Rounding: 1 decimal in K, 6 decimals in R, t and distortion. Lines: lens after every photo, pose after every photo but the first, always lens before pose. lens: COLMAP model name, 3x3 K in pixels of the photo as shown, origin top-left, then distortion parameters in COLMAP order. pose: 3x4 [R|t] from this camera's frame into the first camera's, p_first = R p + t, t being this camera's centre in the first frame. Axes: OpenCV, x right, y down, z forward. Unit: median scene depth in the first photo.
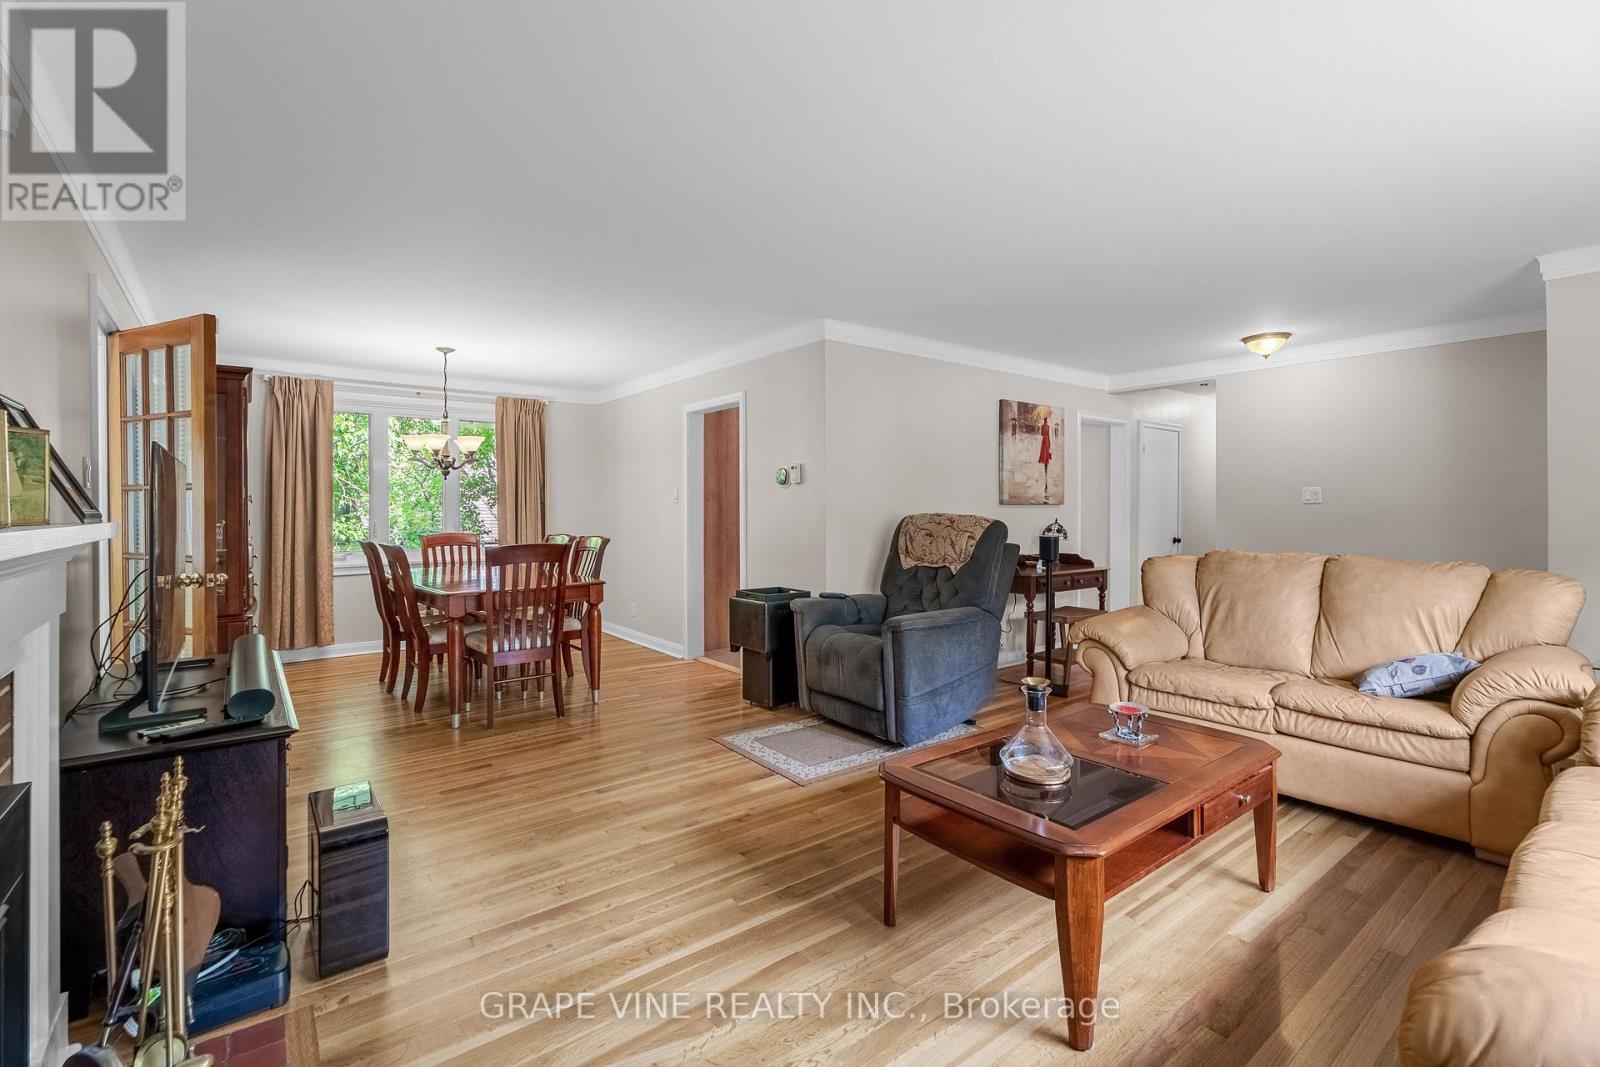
lens RADIAL K [[724.3, 0, 795.4], [0, 724.3, 512.6], [0, 0, 1]] dist [0.001664, -0.000009]
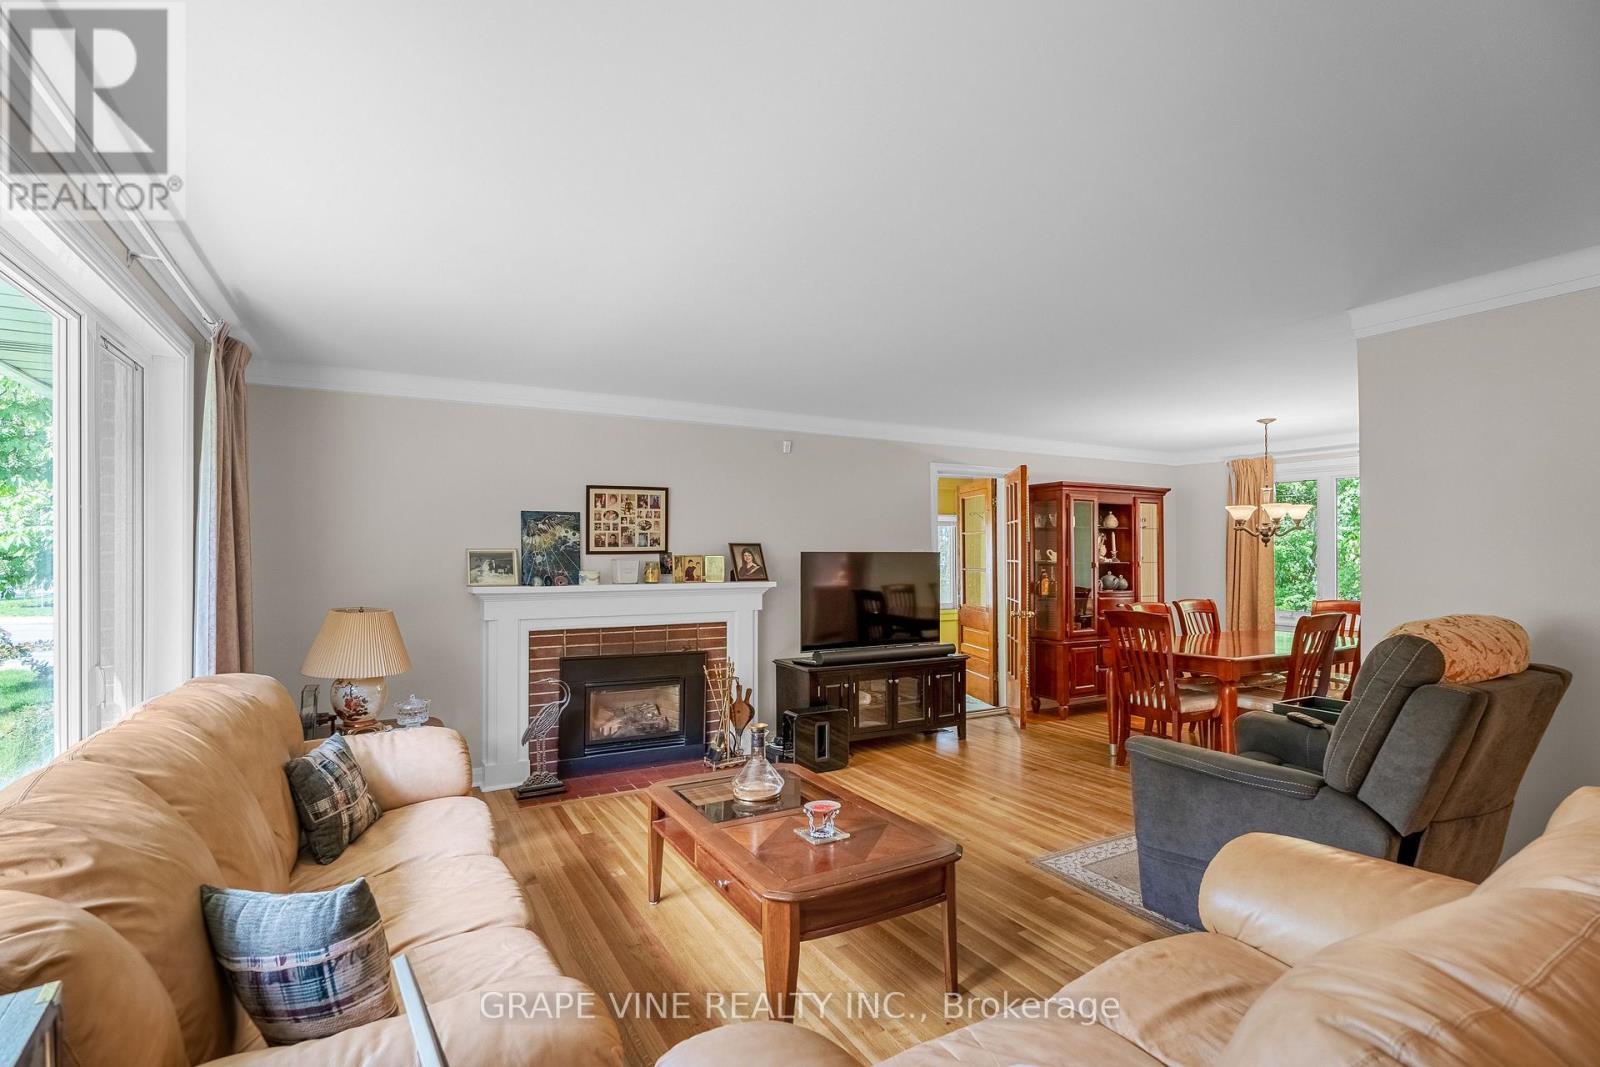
lens RADIAL K [[771.3, 0, 811.2], [0, 771.3, 548.3], [0, 0, 1]] dist [0.001480, -0.000038]
pose [[-0.144455, -0.000838, -0.989511, 0.693961], [-0.002379, 0.999997, -0.000500, -0.041058], [0.989509, 0.002282, -0.144456, 0.518138]]
